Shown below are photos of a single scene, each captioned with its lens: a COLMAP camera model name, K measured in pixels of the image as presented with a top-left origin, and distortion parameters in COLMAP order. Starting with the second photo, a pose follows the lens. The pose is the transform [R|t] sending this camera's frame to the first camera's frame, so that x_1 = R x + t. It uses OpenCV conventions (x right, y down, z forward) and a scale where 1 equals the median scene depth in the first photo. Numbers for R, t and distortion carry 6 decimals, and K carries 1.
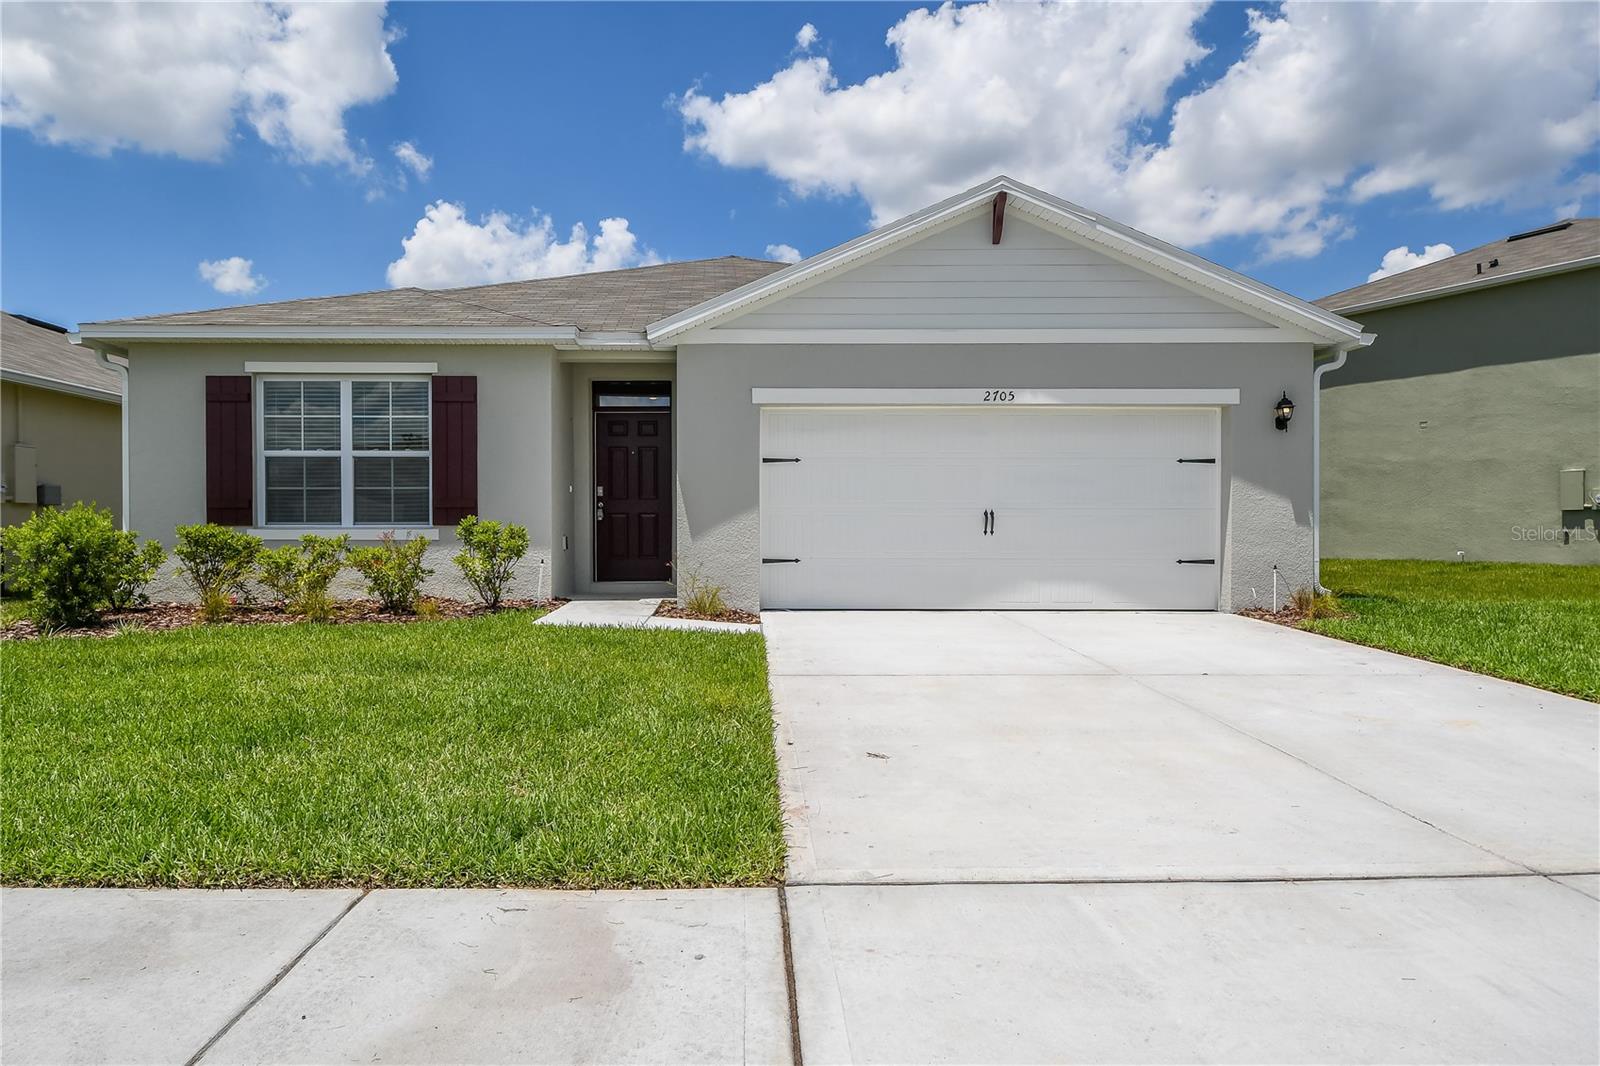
lens RADIAL K [[999.6, 0, 766.9], [0, 999.6, 562.0], [0, 0, 1]] dist [0.002334, -0.001042]
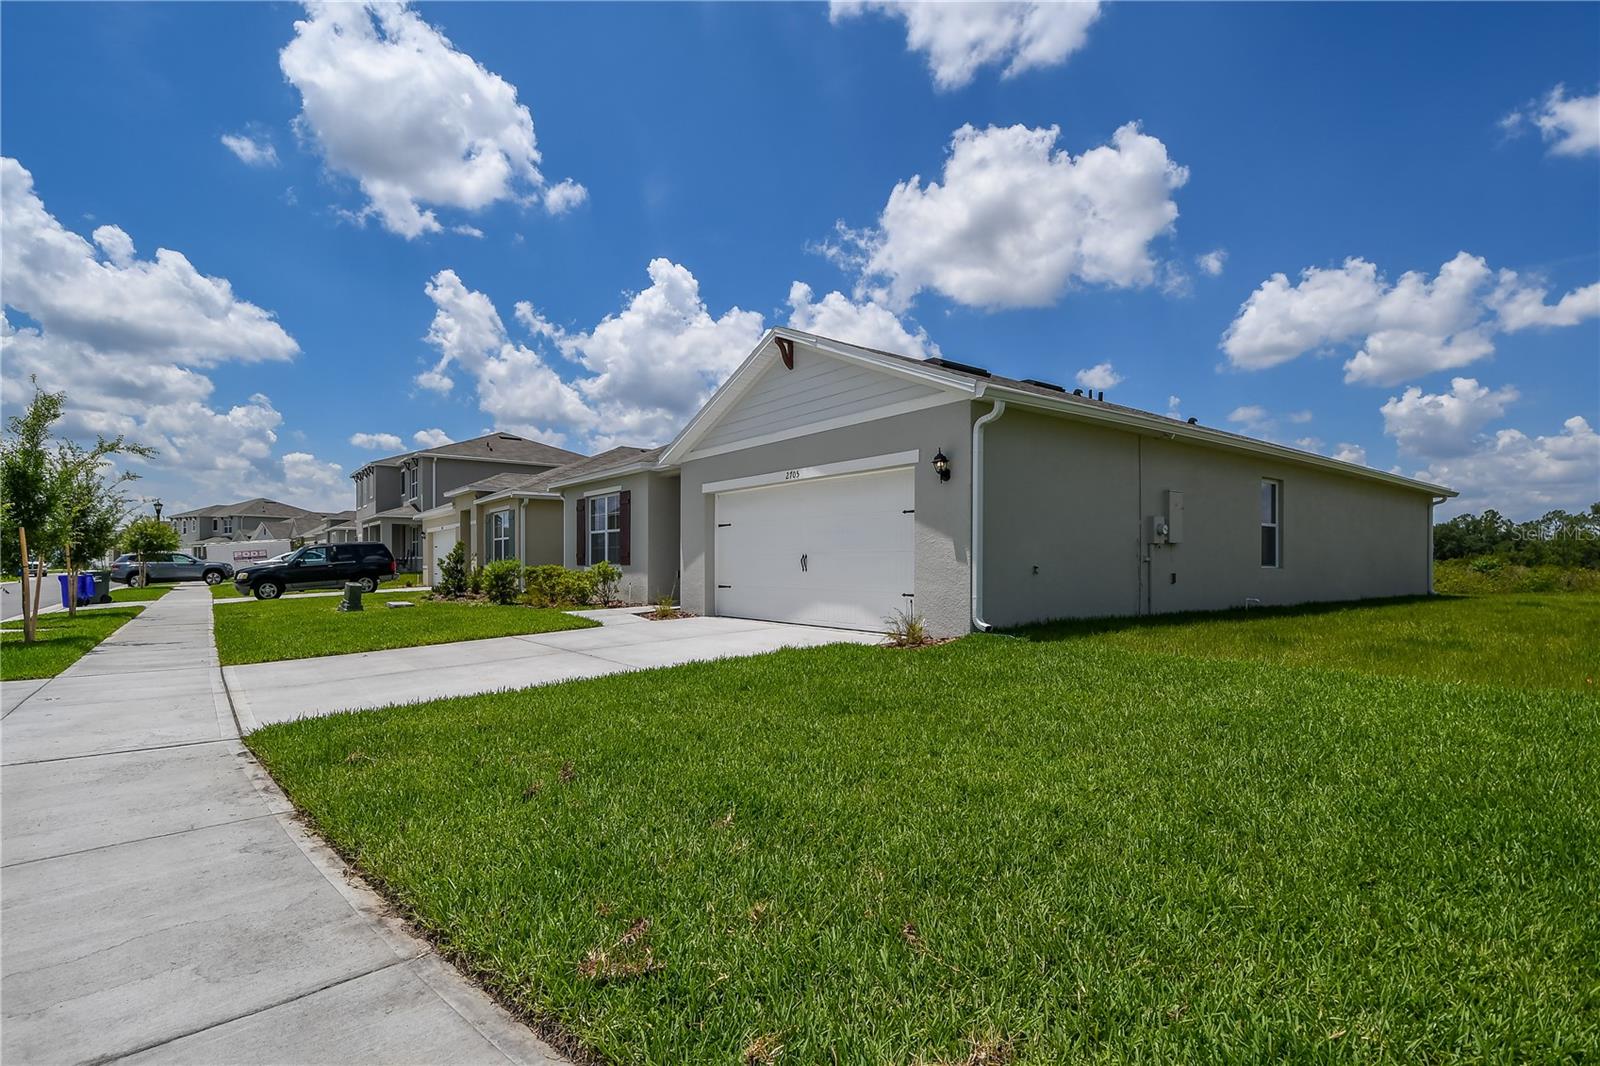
lens RADIAL K [[747.4, 0, 803.9], [0, 747.4, 544.3], [0, 0, 1]] dist [0.012841, 0.000055]
pose [[0.626544, -0.023704, -0.779025, 1.067973], [-0.019482, 0.998749, -0.046058, -0.017742], [0.779142, 0.044035, 0.625299, 0.348535]]
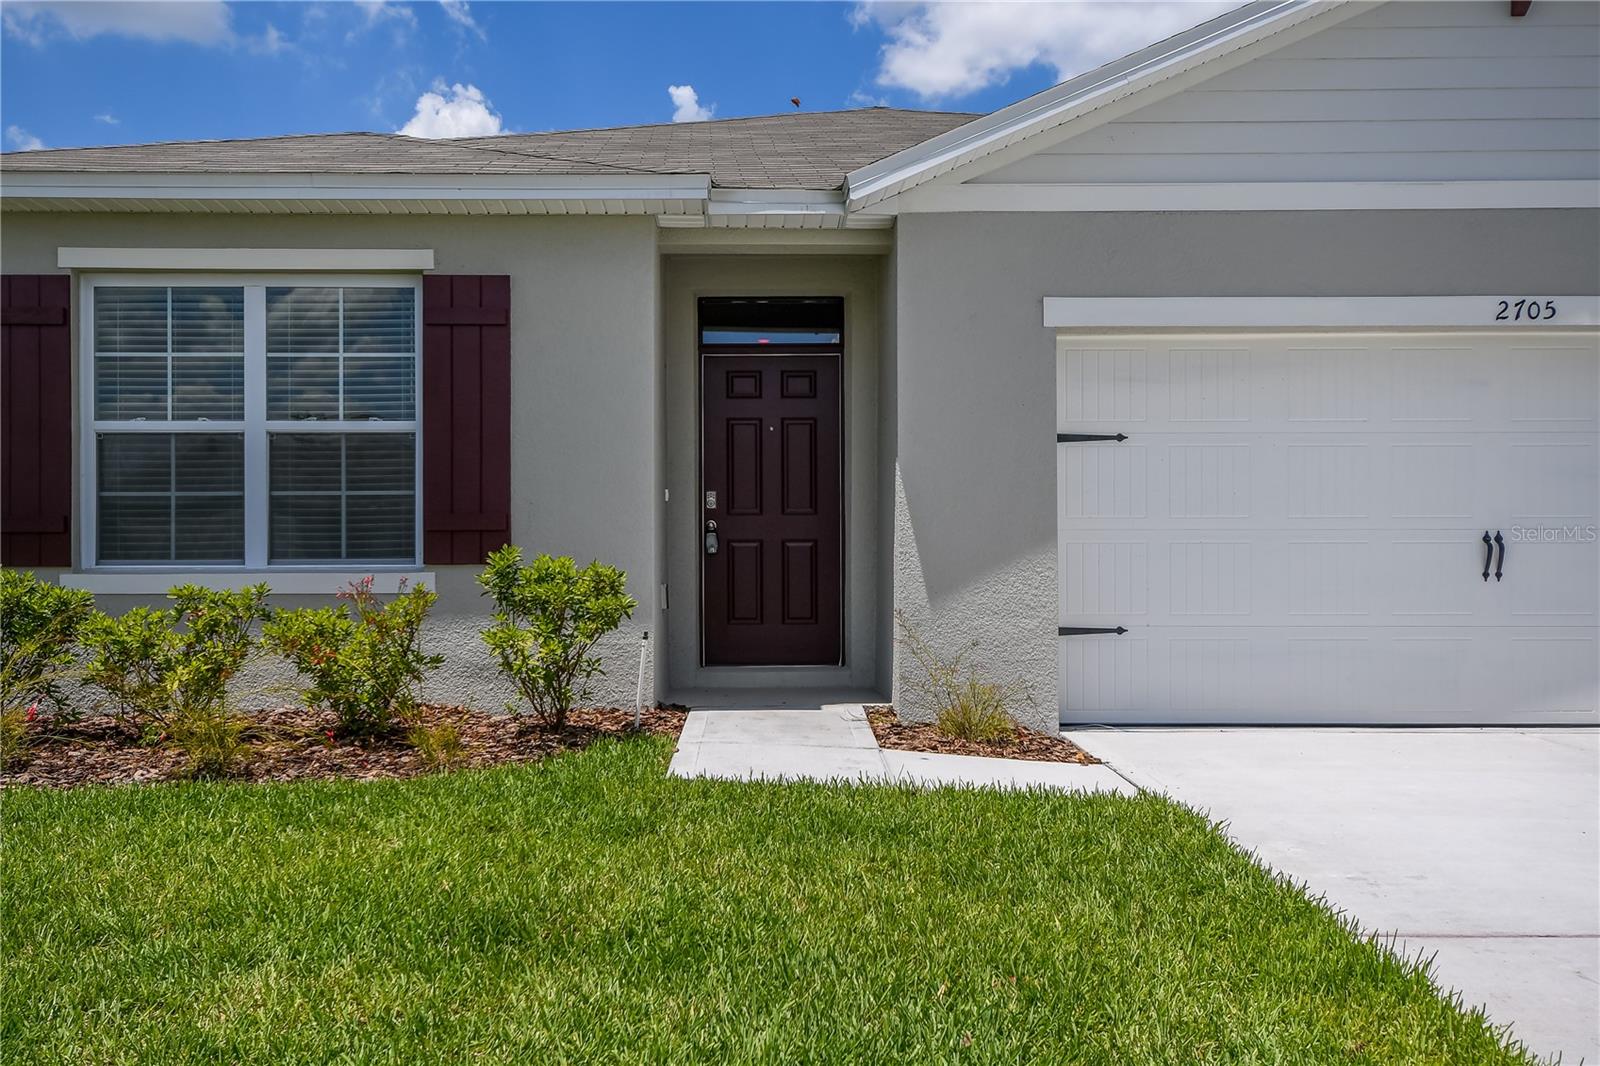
lens RADIAL K [[1389.1, 0, 779.1], [0, 1389.1, 575.2], [0, 0, 1]] dist [0.015807, -0.002564]
pose [[0.999990, -0.003179, 0.003042, -0.153803], [0.003245, 0.999748, -0.022199, -0.014852], [-0.002970, 0.022208, 0.999749, 0.285033]]
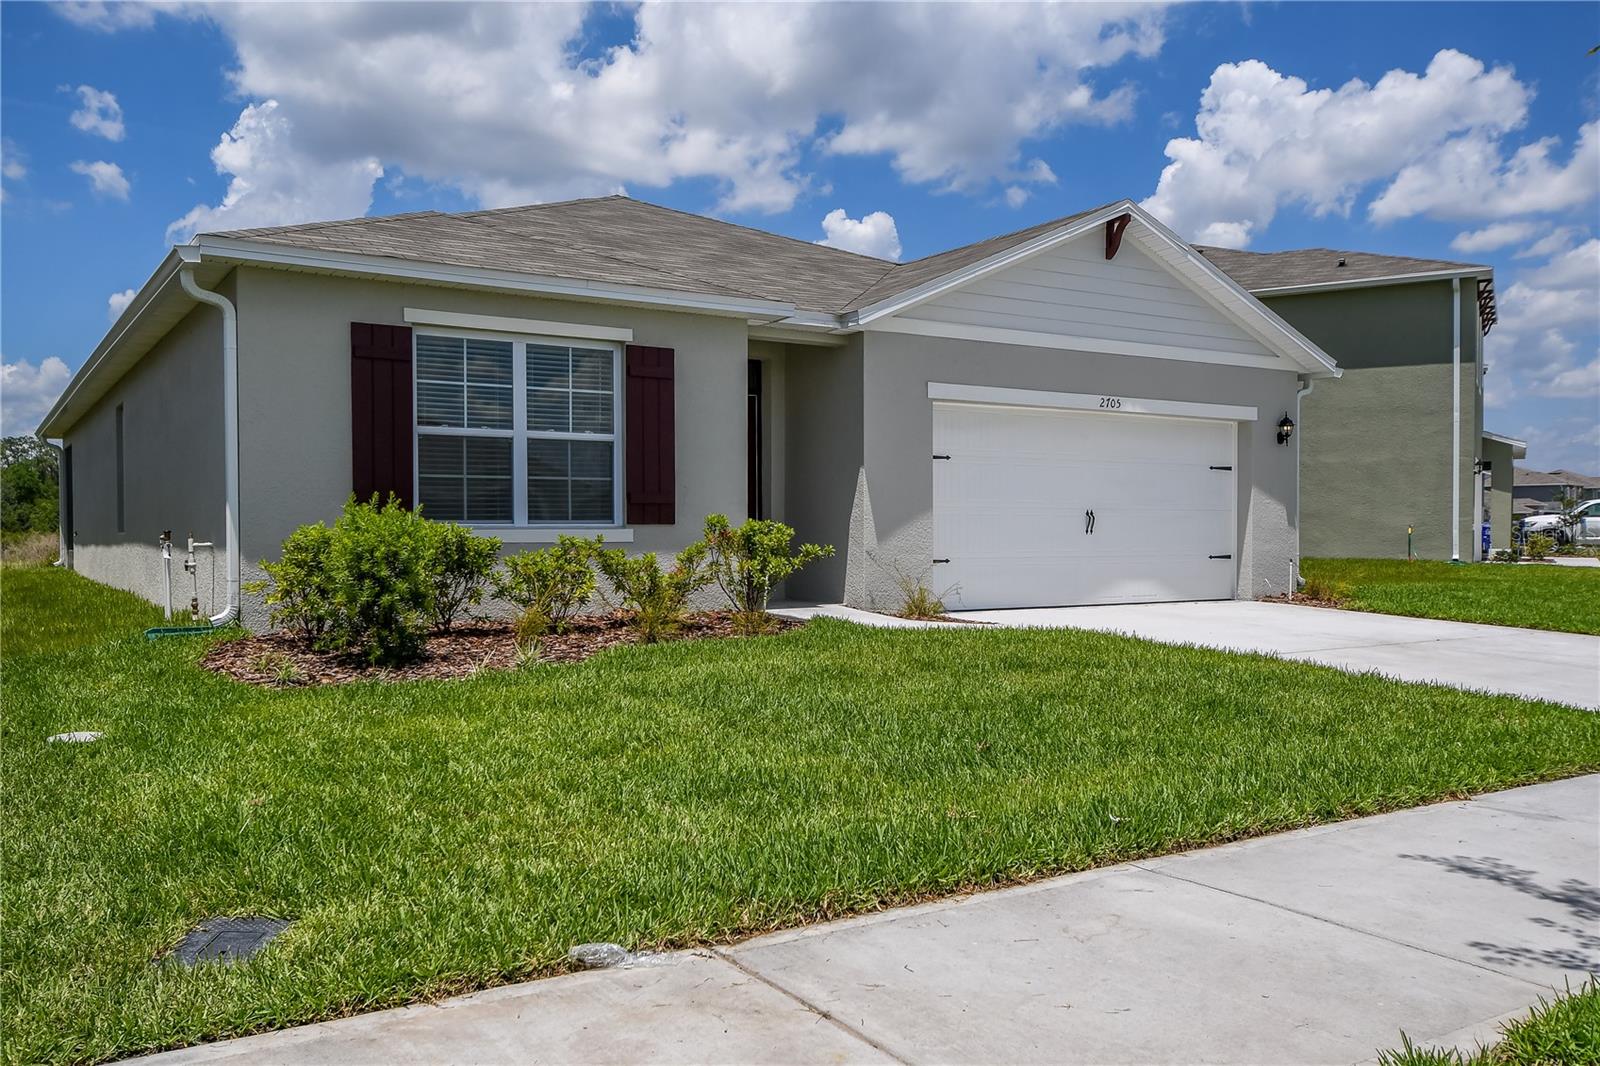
lens RADIAL K [[1349.1, 0, 797.1], [0, 1349.1, 638.7], [0, 0, 1]] dist [-0.007724, -0.003683]
pose [[0.837275, -0.044986, 0.544928, -0.838611], [0.017216, 0.998285, 0.055960, -0.001639], [-0.546510, -0.037473, 0.836614, -0.028026]]
